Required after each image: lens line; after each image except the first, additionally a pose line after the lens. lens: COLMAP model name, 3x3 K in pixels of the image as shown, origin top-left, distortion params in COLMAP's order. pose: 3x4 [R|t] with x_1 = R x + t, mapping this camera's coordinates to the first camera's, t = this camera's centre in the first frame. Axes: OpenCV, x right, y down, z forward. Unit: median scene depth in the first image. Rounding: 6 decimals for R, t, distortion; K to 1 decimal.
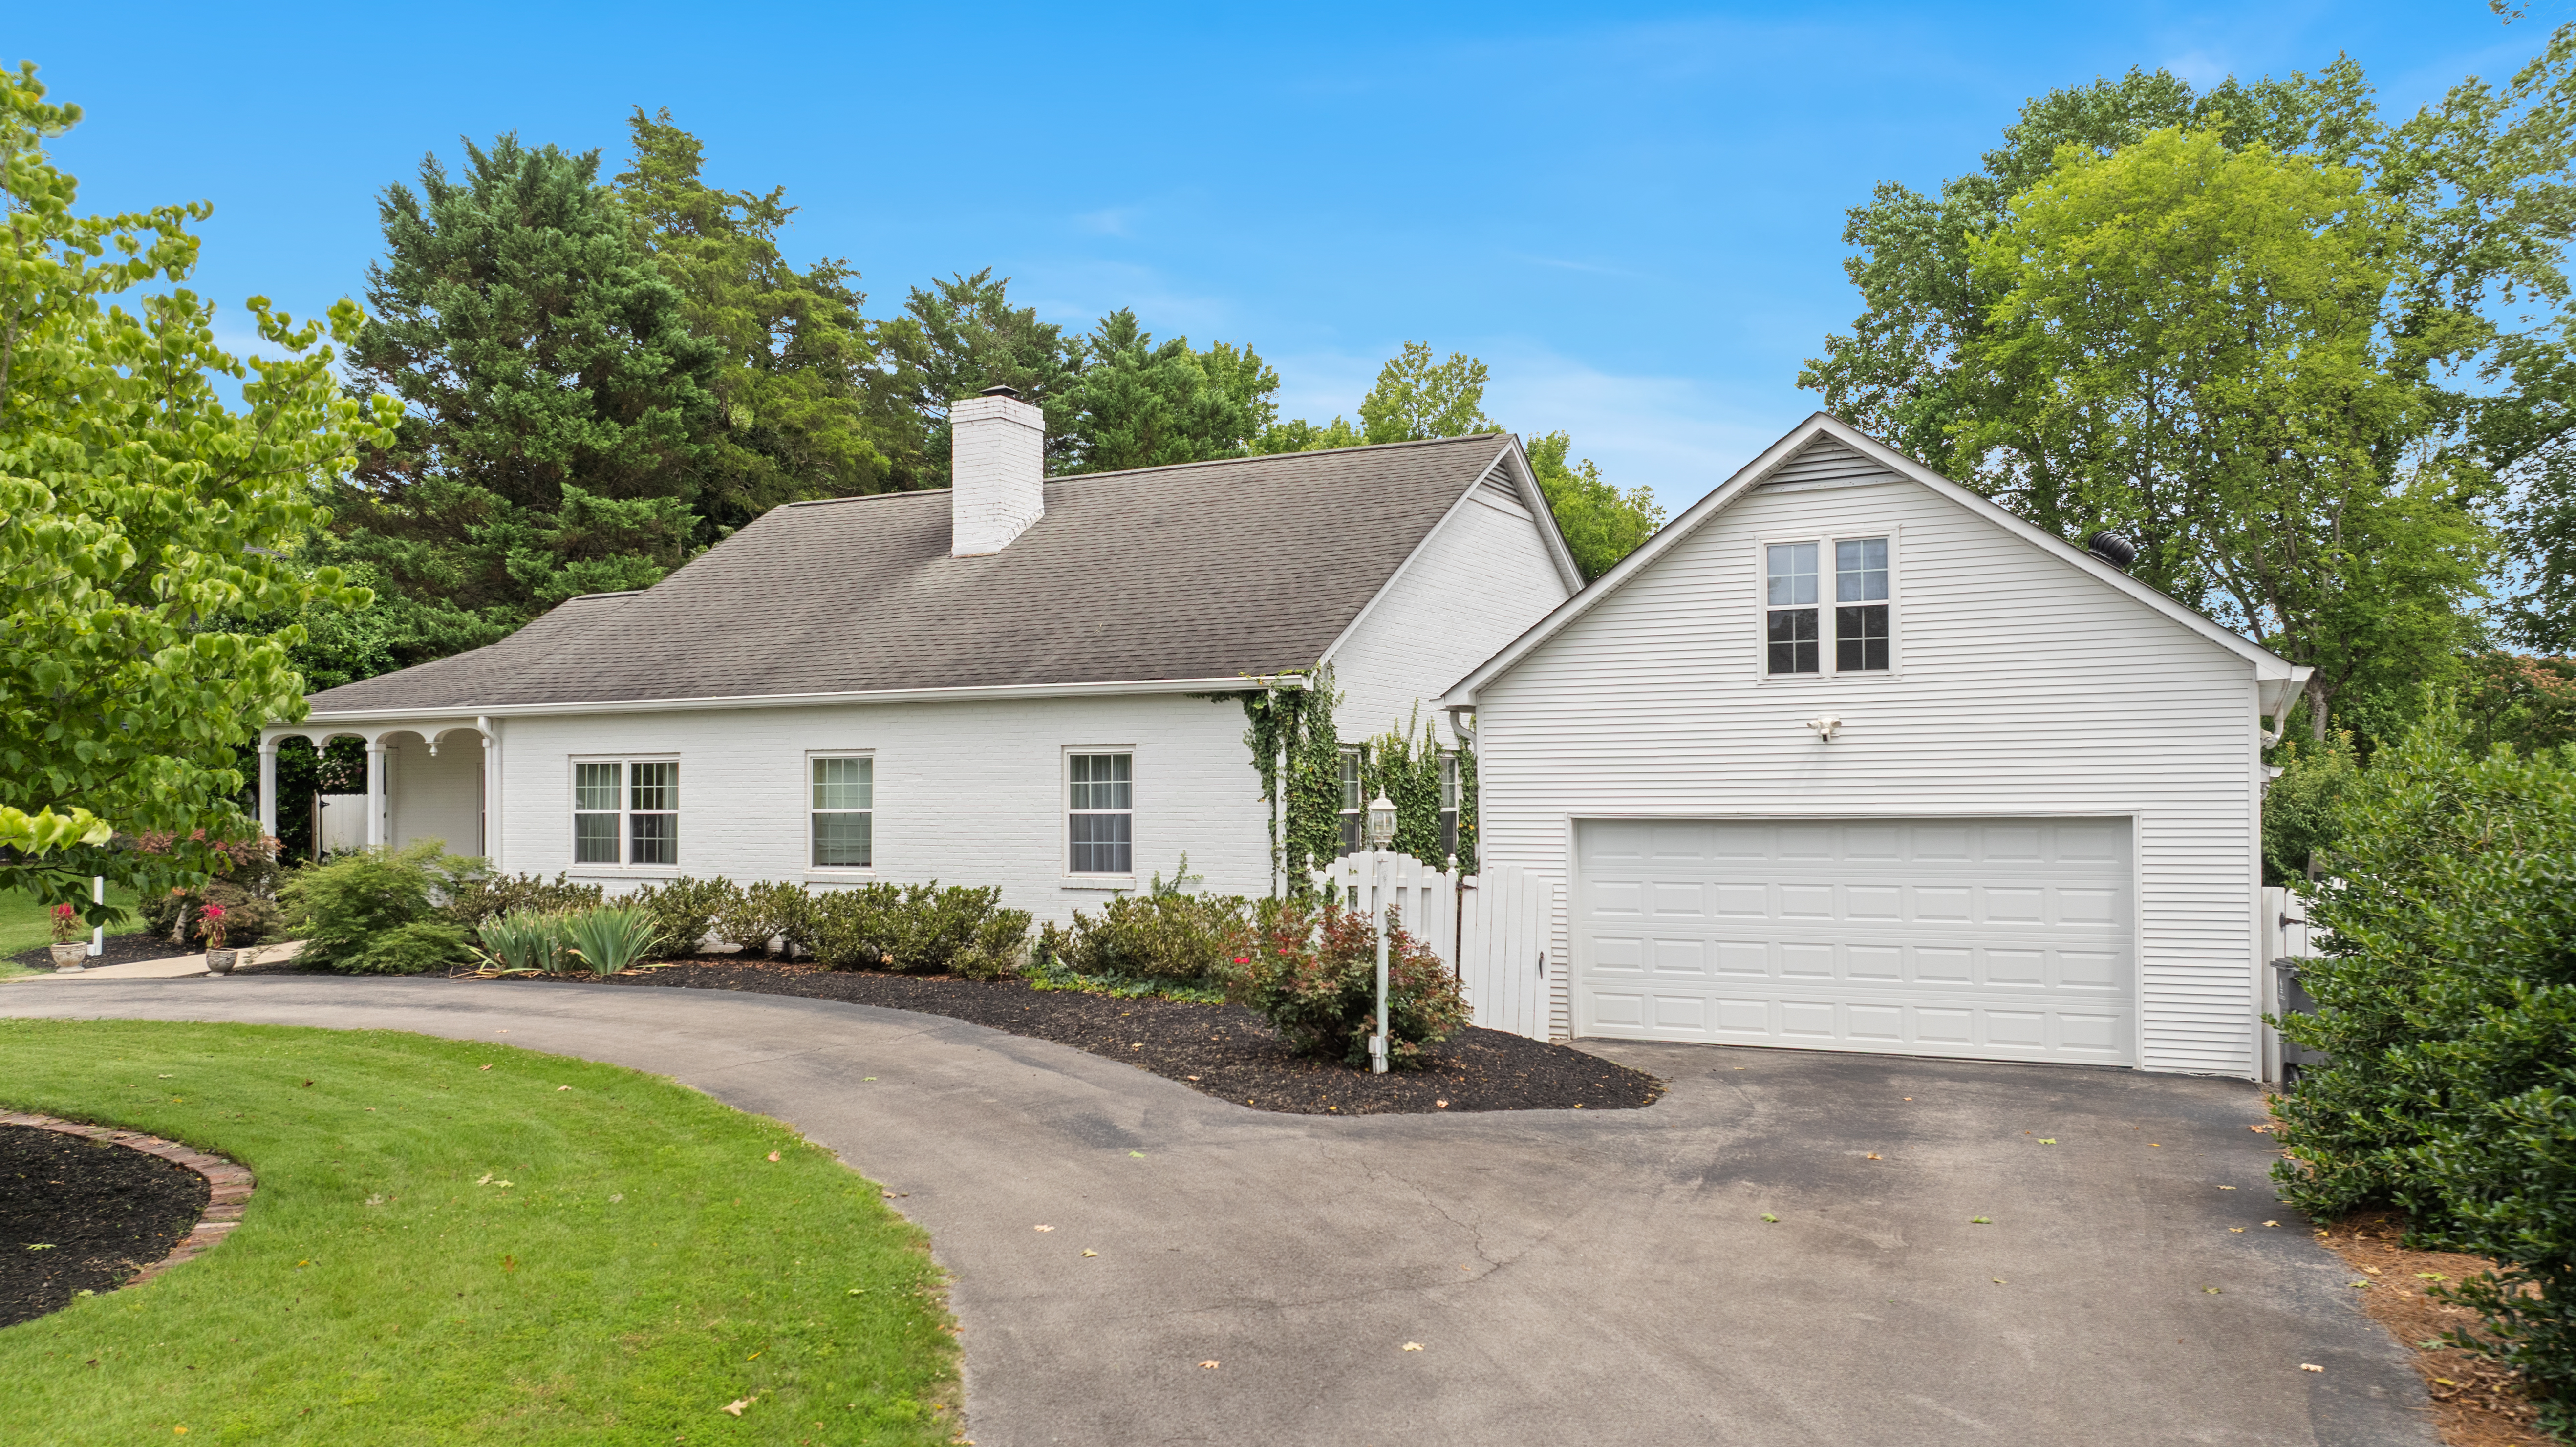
lens RADIAL K [[1835.6, 0, 1288.0], [0, 1835.6, 723.5], [0, 0, 1]] dist [-0.013774, 0.004392]
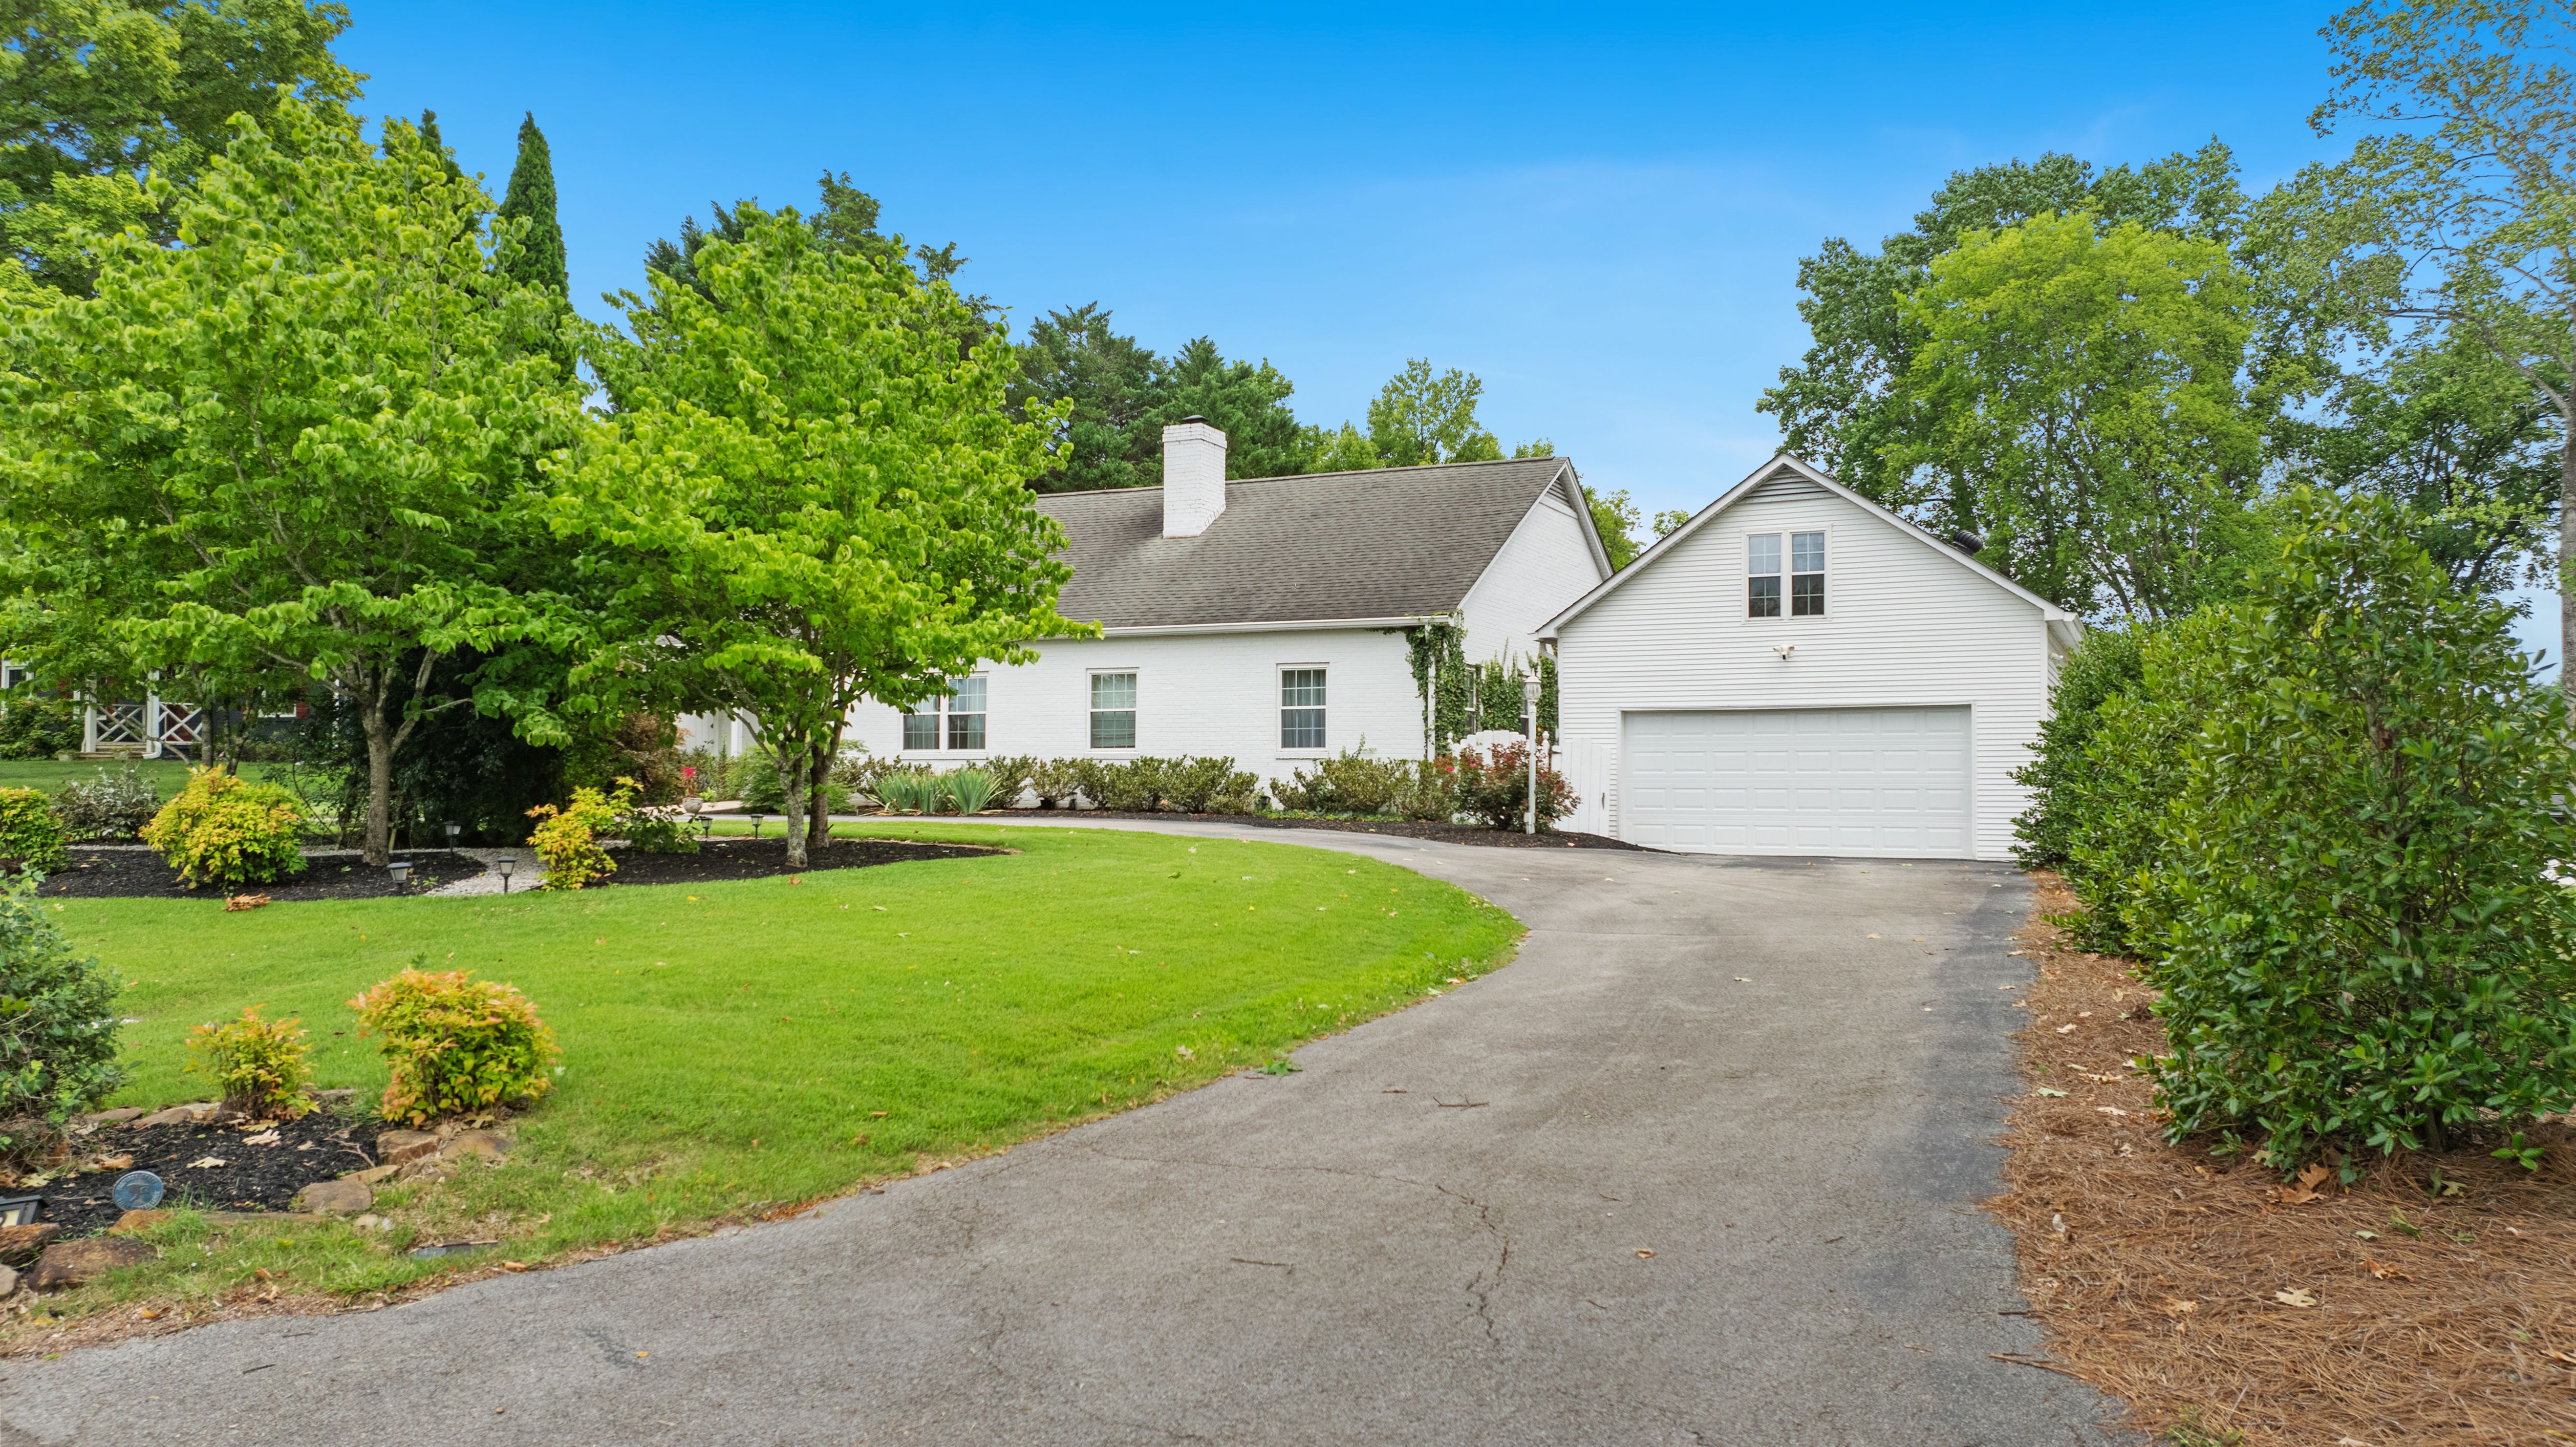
lens RADIAL K [[1835.6, 0, 1288.0], [0, 1835.6, 723.5], [0, 0, 1]] dist [-0.013774, 0.004392]
pose [[0.999533, 0.012296, 0.027989, -0.135896], [-0.012375, 0.999920, 0.002636, 0.049684], [-0.027955, -0.002981, 0.999605, -0.434371]]
